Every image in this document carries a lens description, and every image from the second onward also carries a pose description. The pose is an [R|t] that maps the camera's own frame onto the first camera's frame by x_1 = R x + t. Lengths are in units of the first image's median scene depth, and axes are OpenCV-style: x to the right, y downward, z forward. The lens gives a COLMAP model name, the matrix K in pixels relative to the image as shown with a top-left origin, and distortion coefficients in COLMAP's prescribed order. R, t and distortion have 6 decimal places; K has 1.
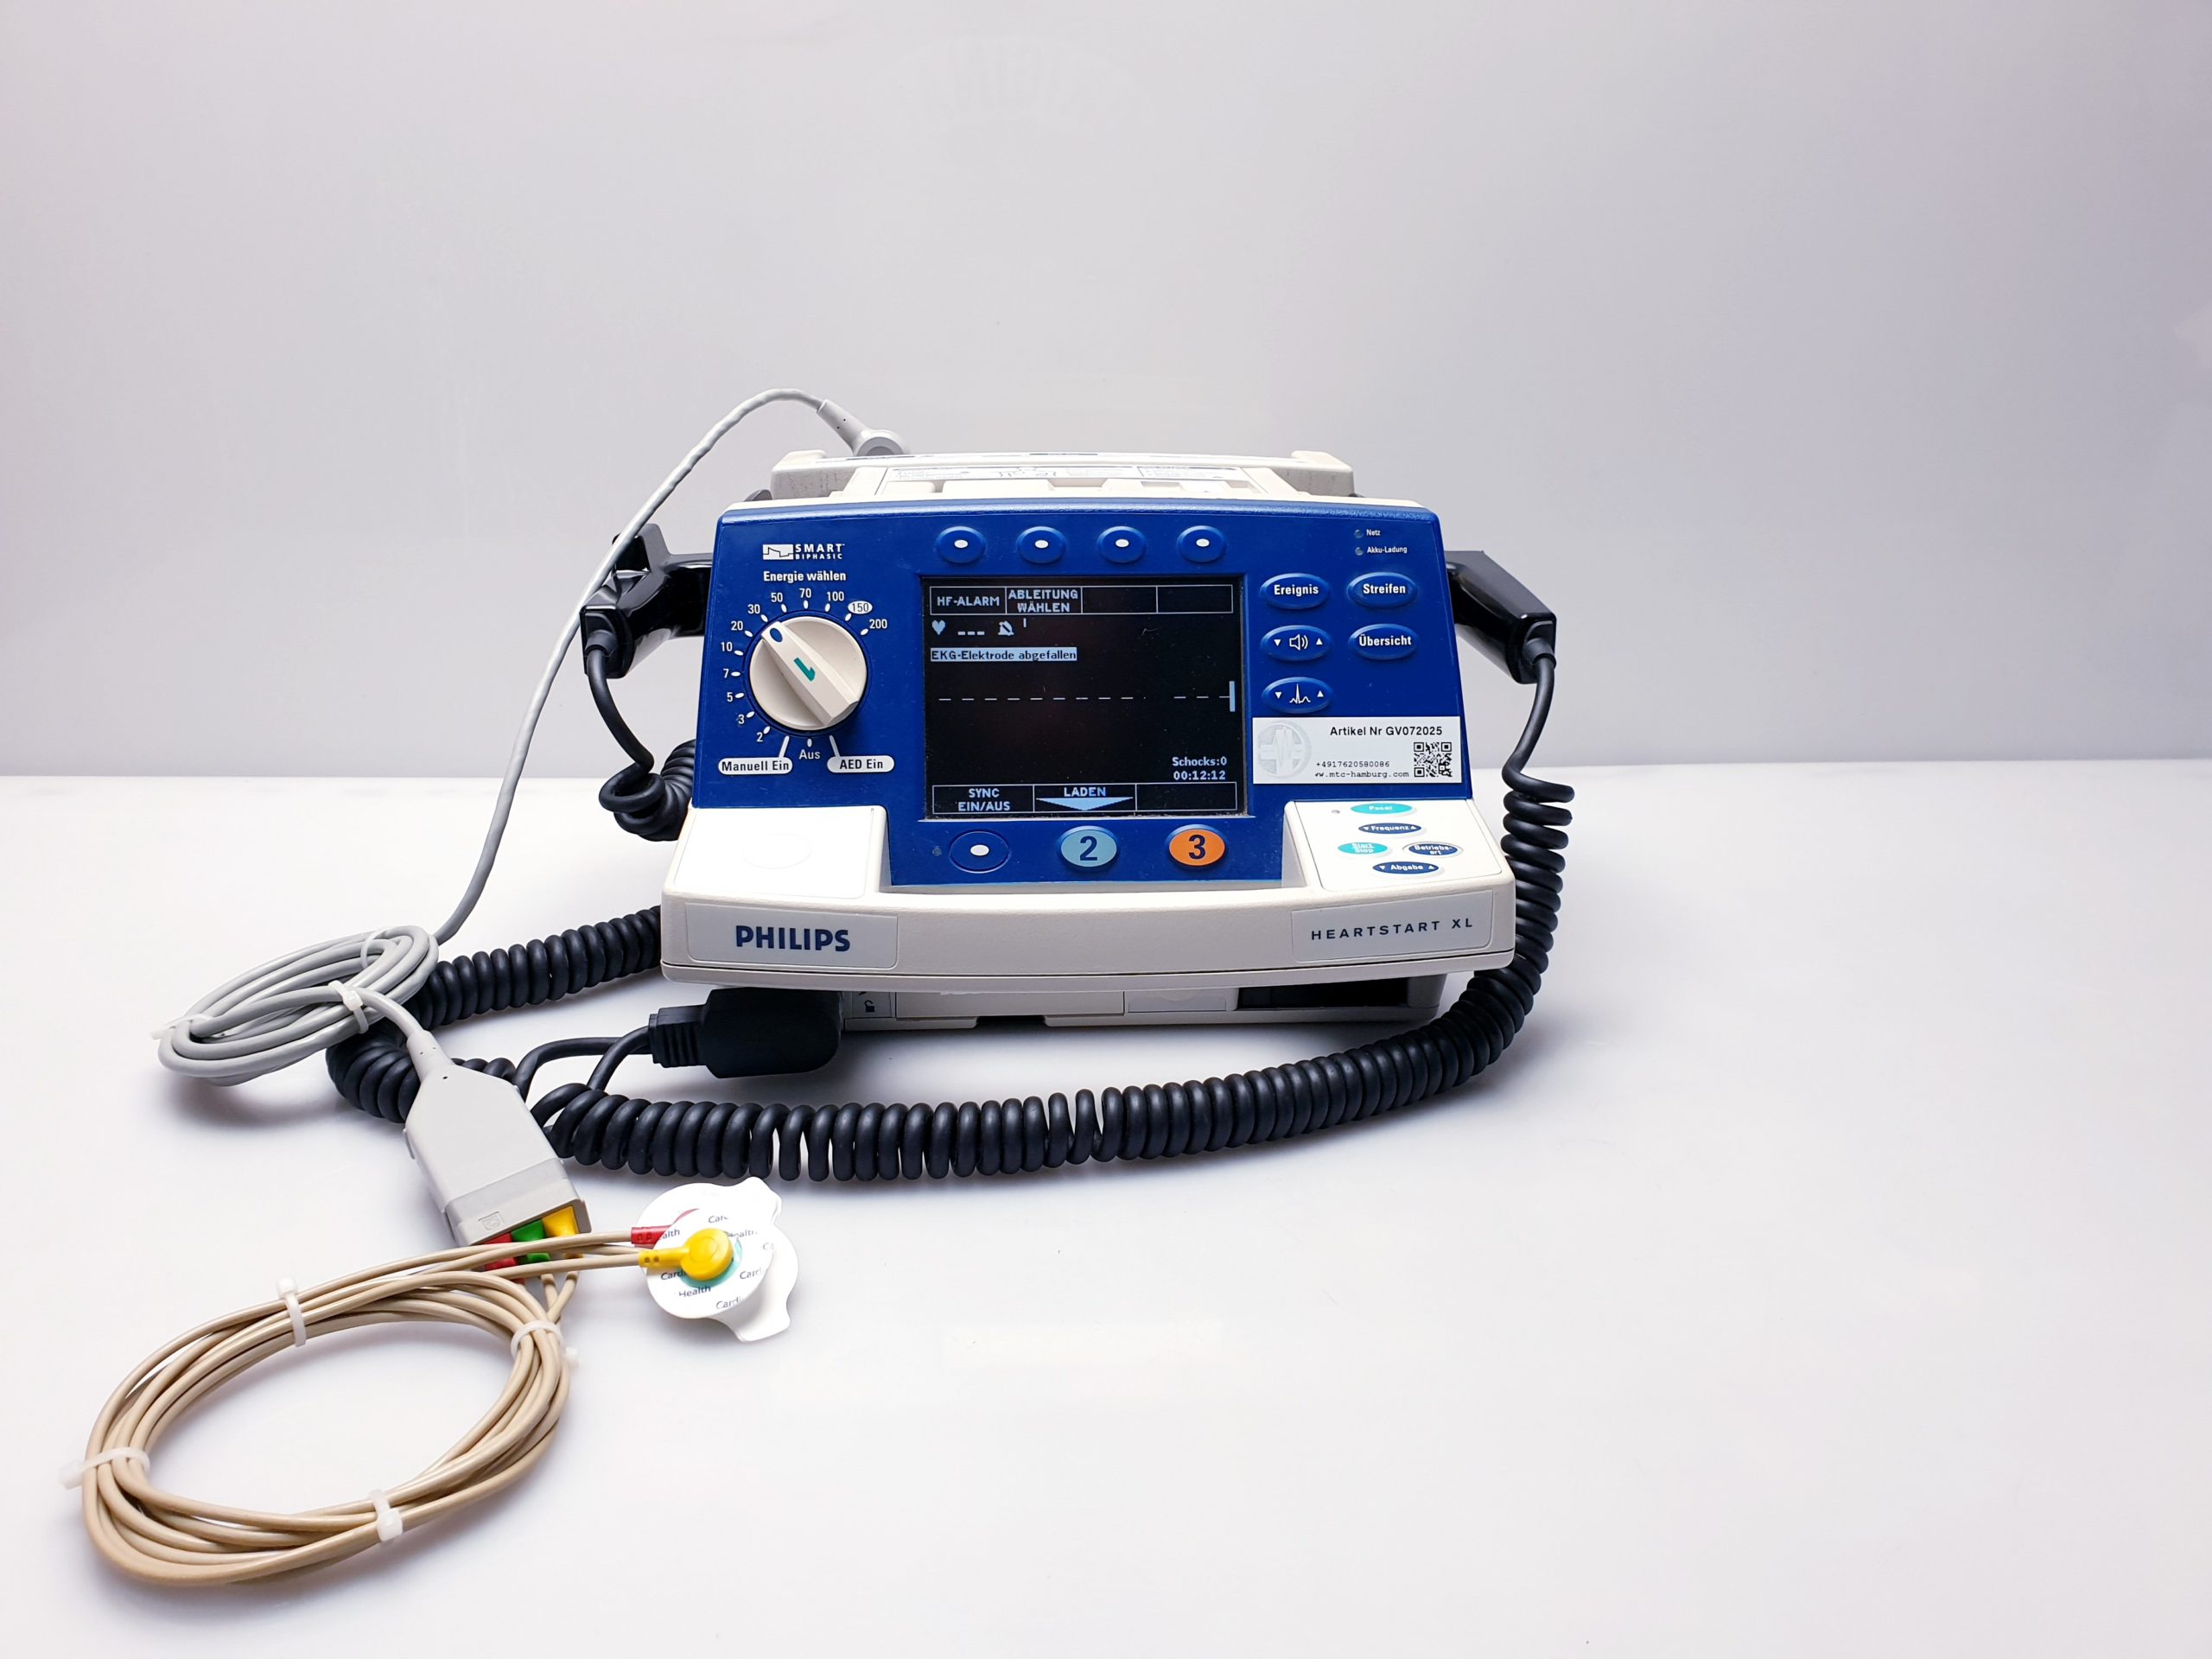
lens RADIAL K [[1787.4, 0, 1085.3], [0, 1787.4, 824.8], [0, 0, 1]] dist [0.203394, -0.480722]
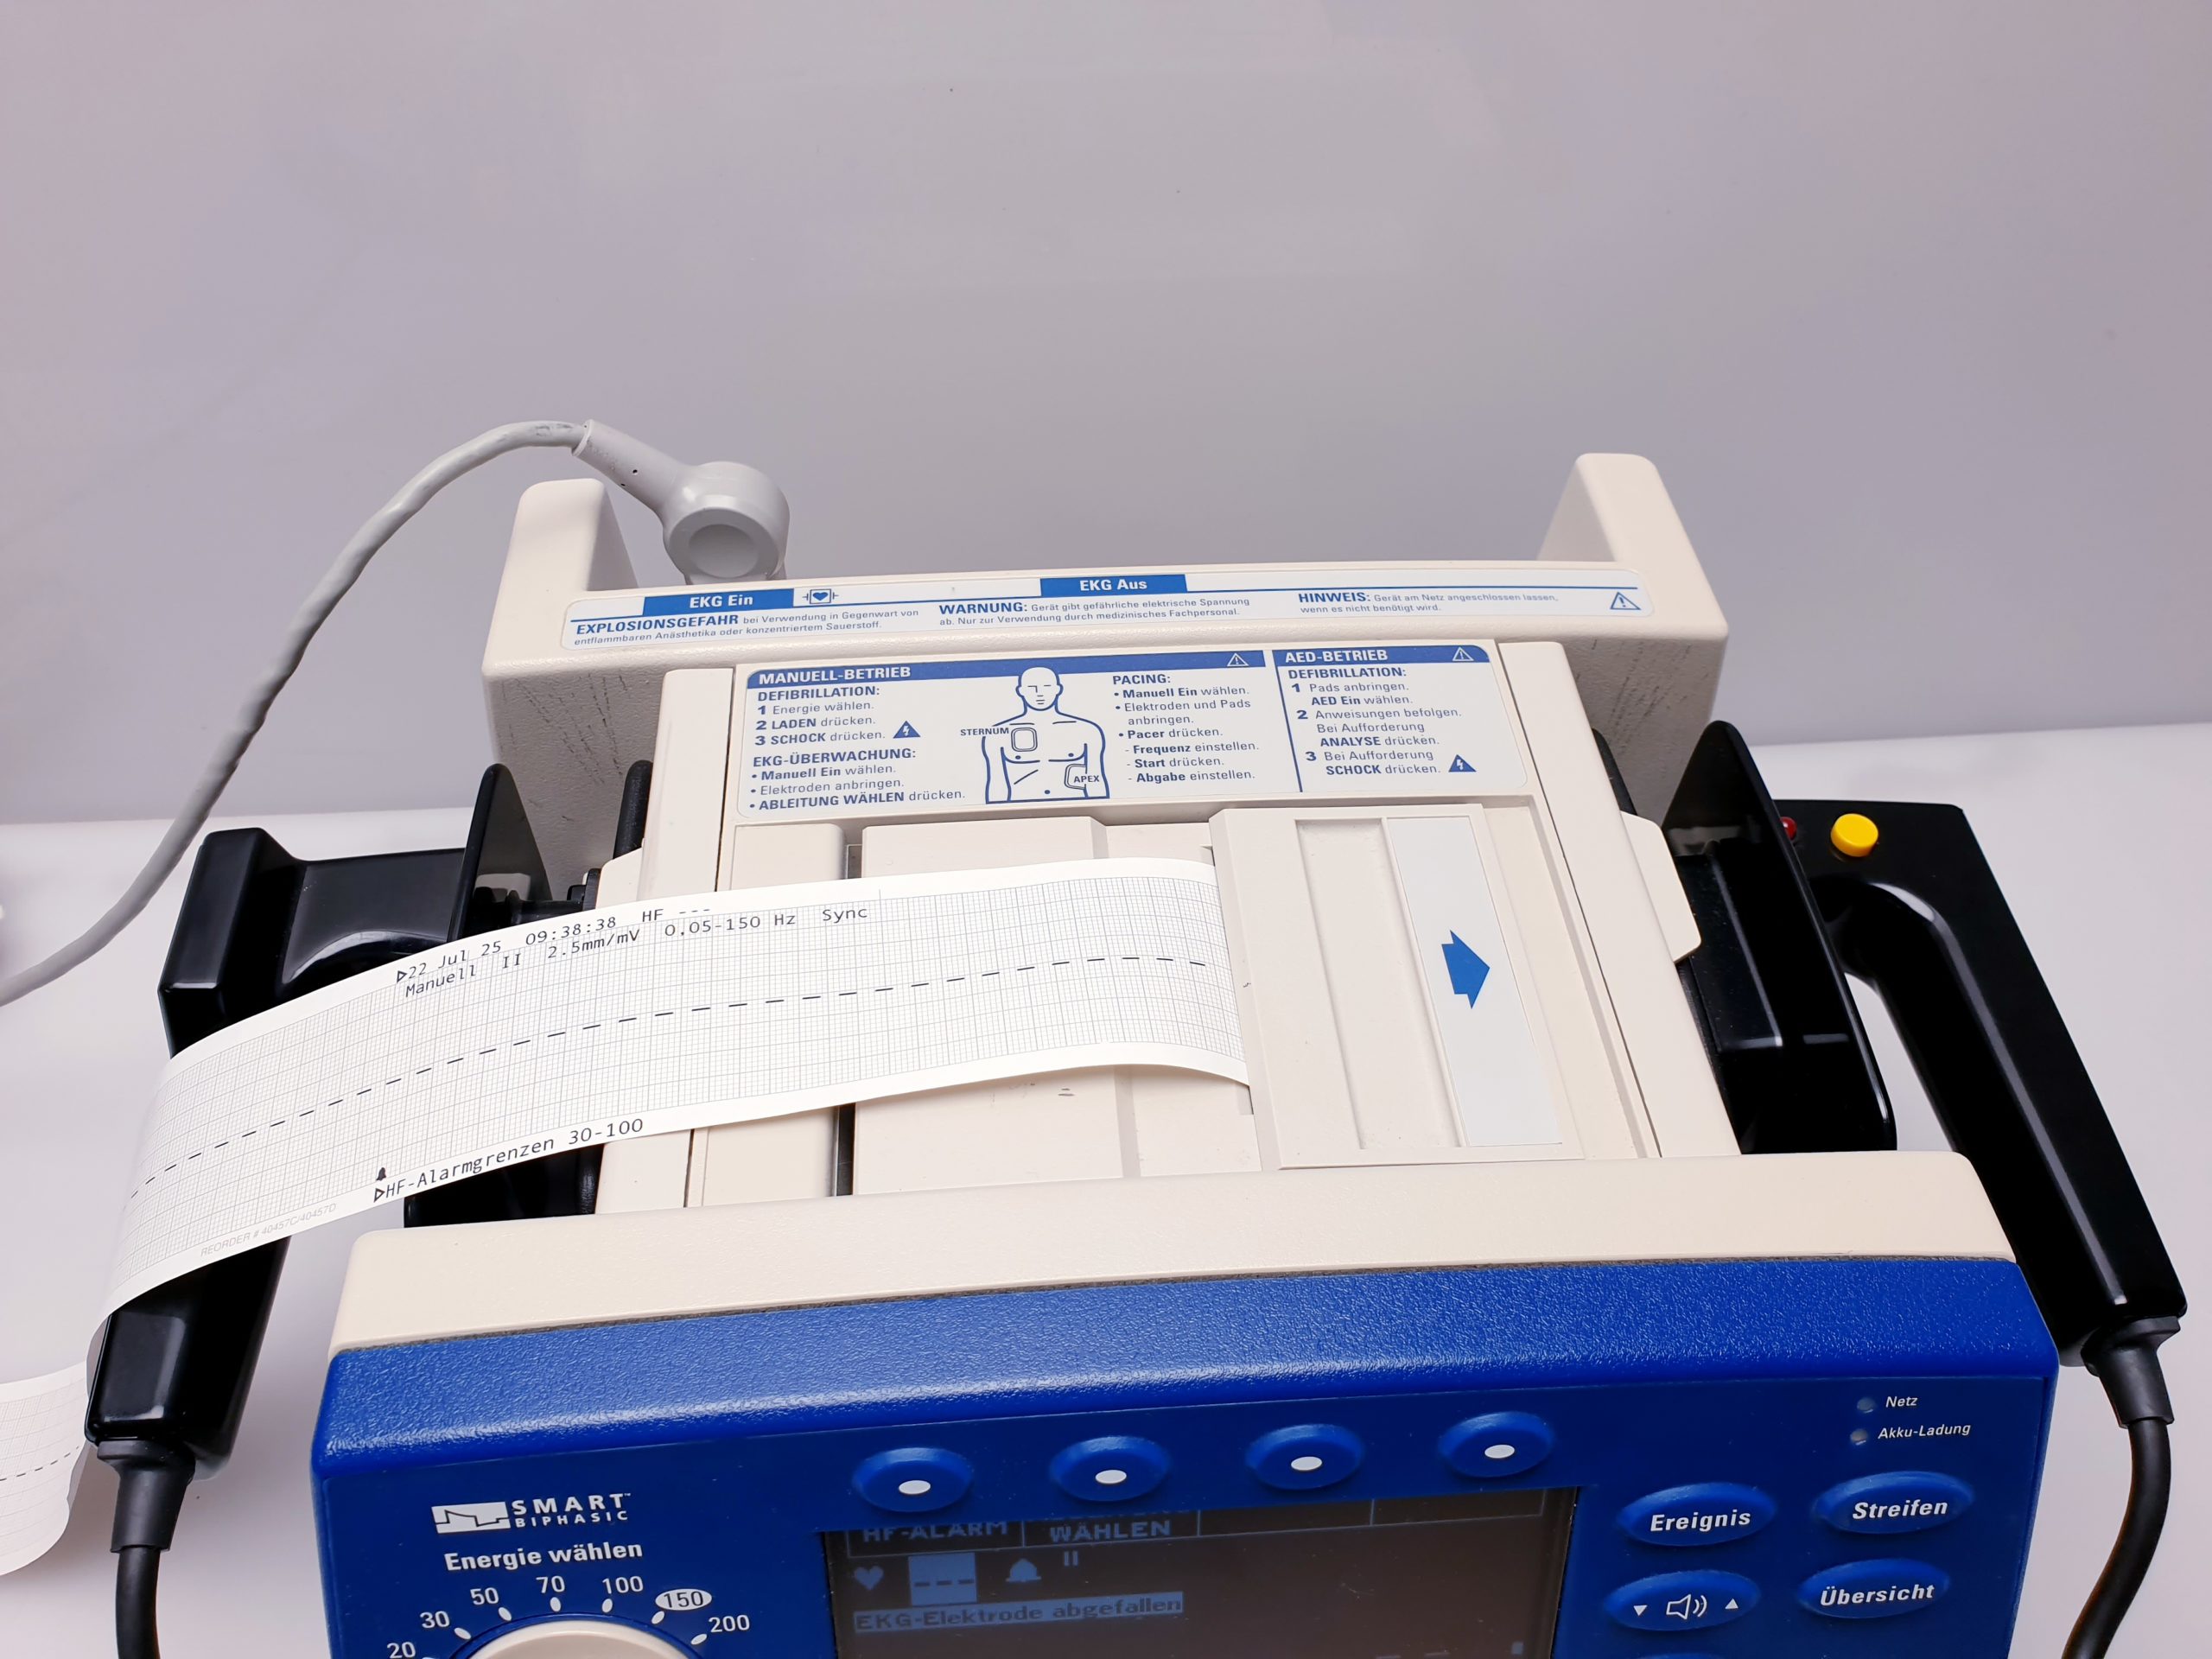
lens RADIAL K [[1799.4, 0, 1075.9], [0, 1799.4, 805.4], [0, 0, 1]] dist [0.055484, -0.124561]
pose [[0.999964, 0.000773, 0.008486, -0.035873], [-0.004993, 0.860121, 0.510065, -0.502616], [-0.006905, -0.510089, 0.860094, 0.725519]]
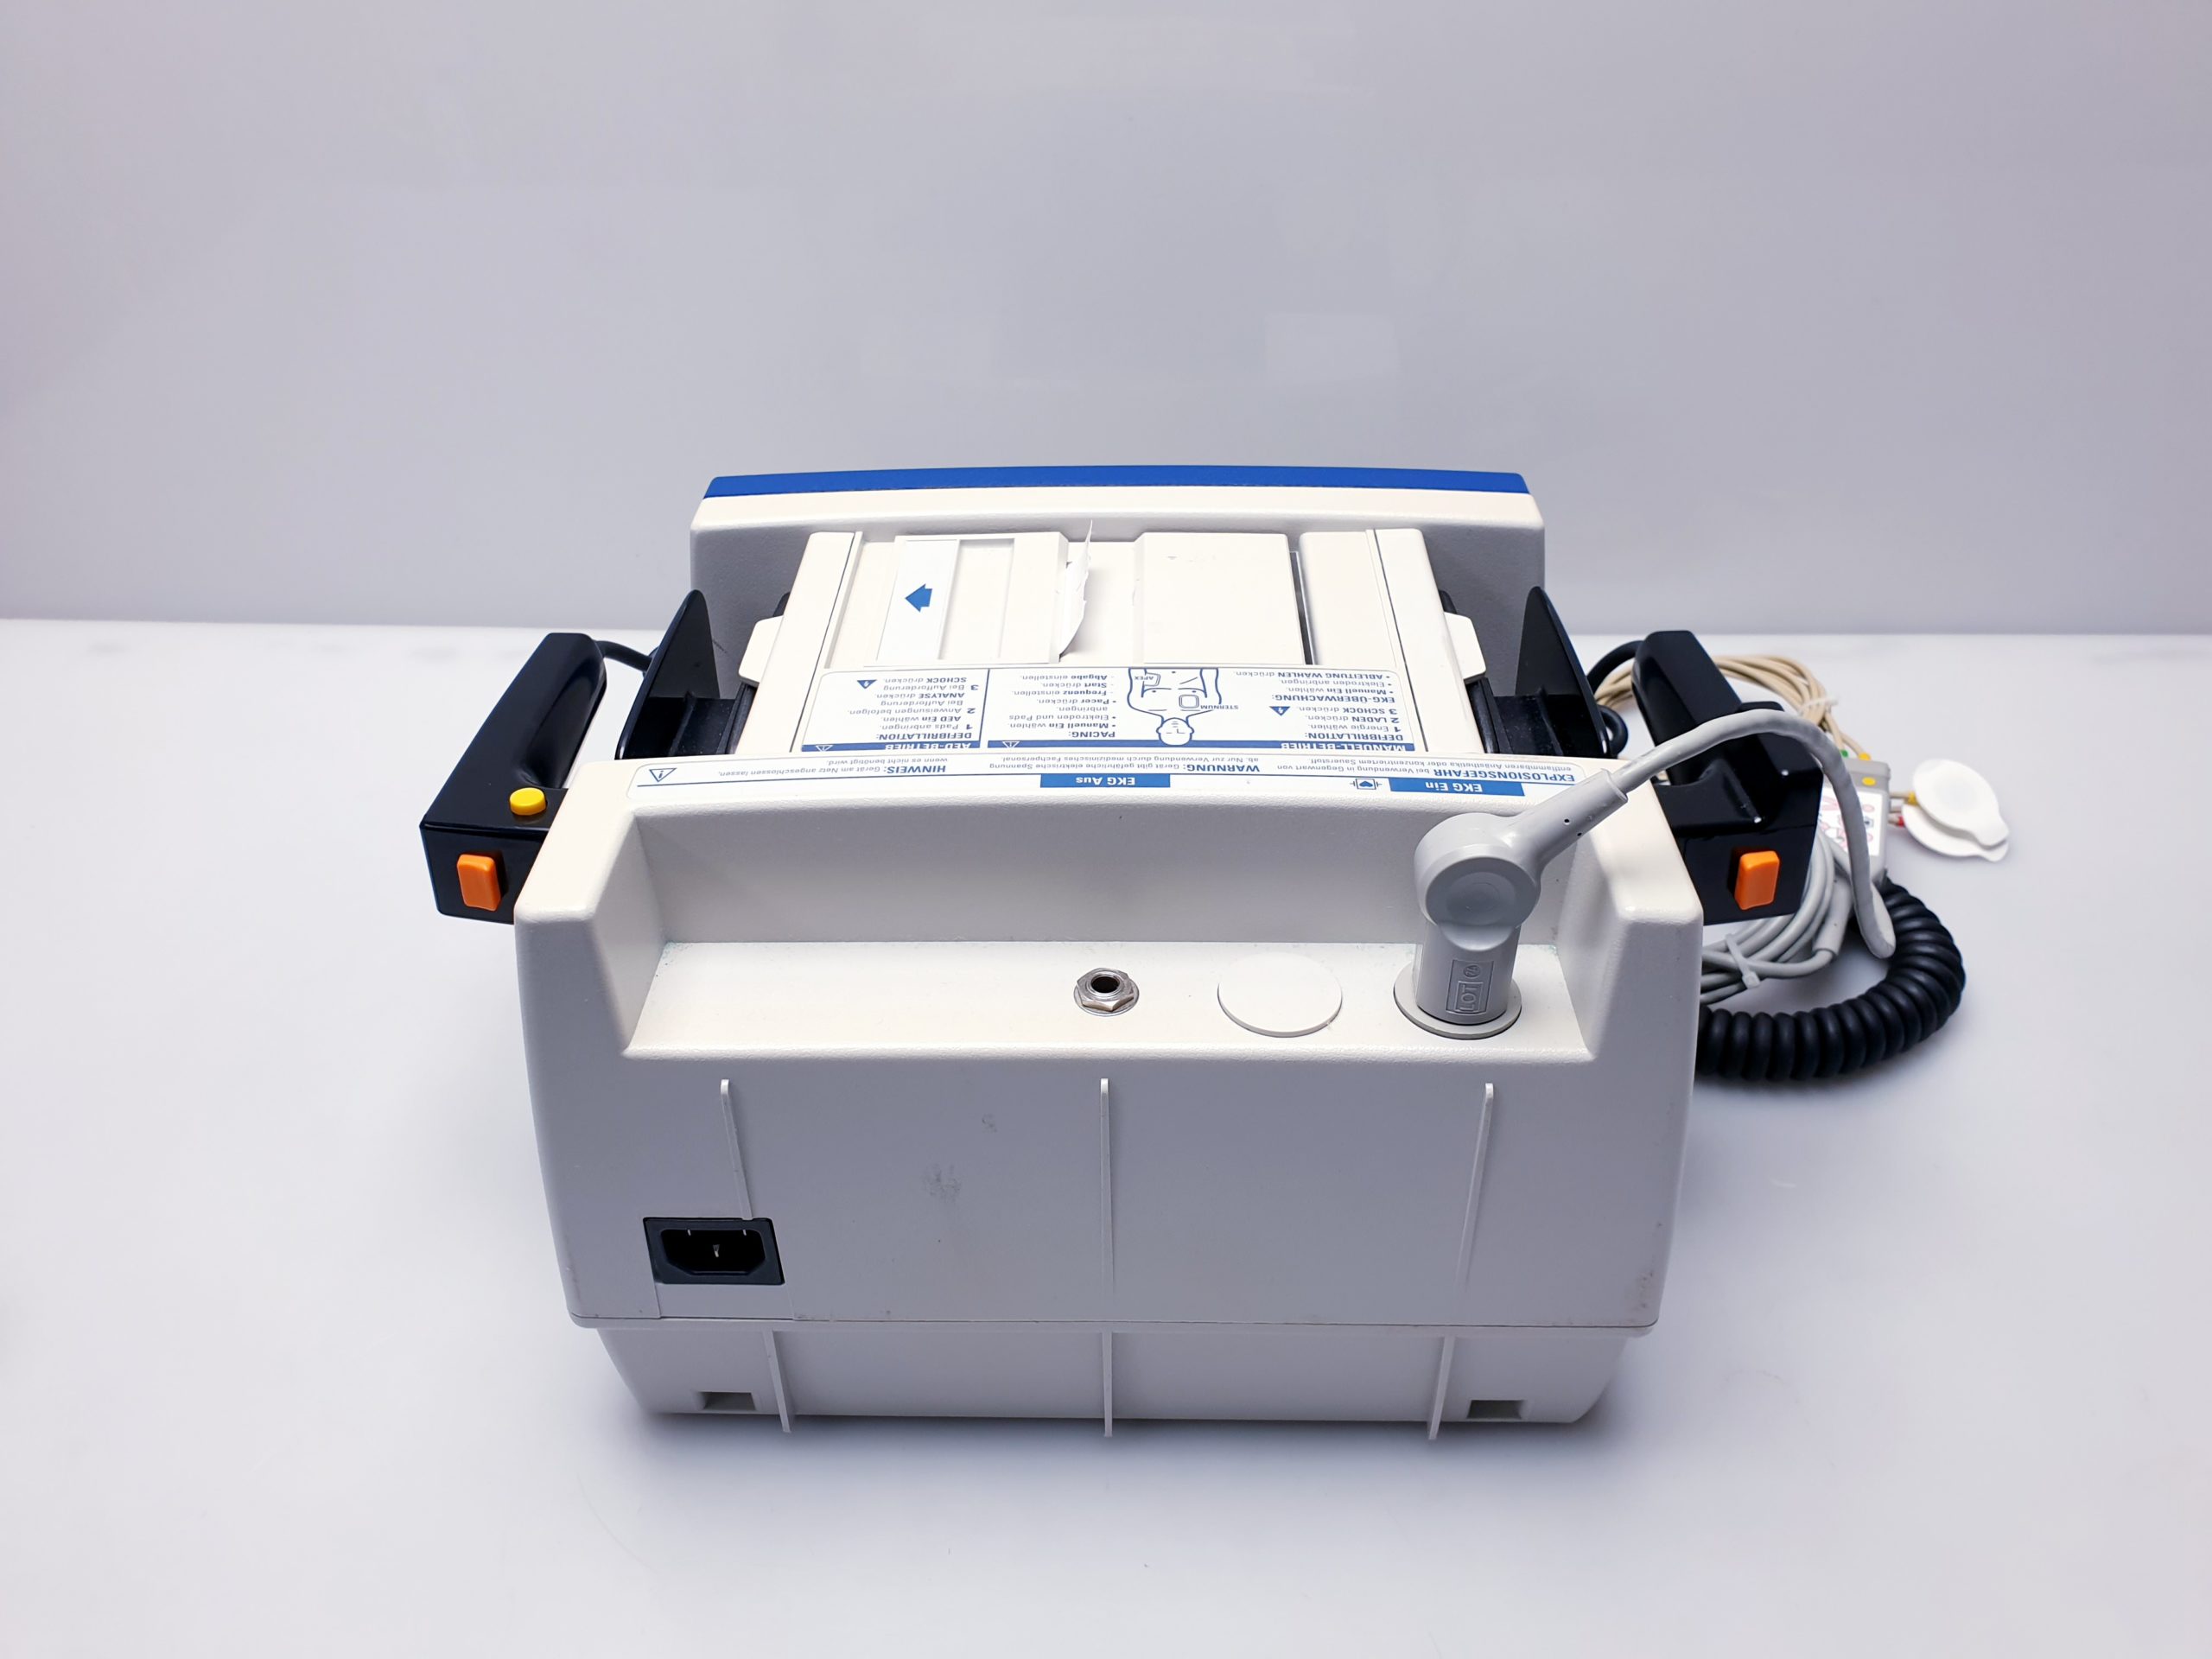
lens RADIAL K [[1757.9, 0, 1057.3], [0, 1757.9, 829.5], [0, 0, 1]] dist [-0.045340, 0.003040]
pose [[-0.994910, -0.041036, 0.092032, -0.061605], [0.049597, 0.595610, 0.801741, -0.775380], [-0.087715, 0.802225, -0.590543, 1.676779]]
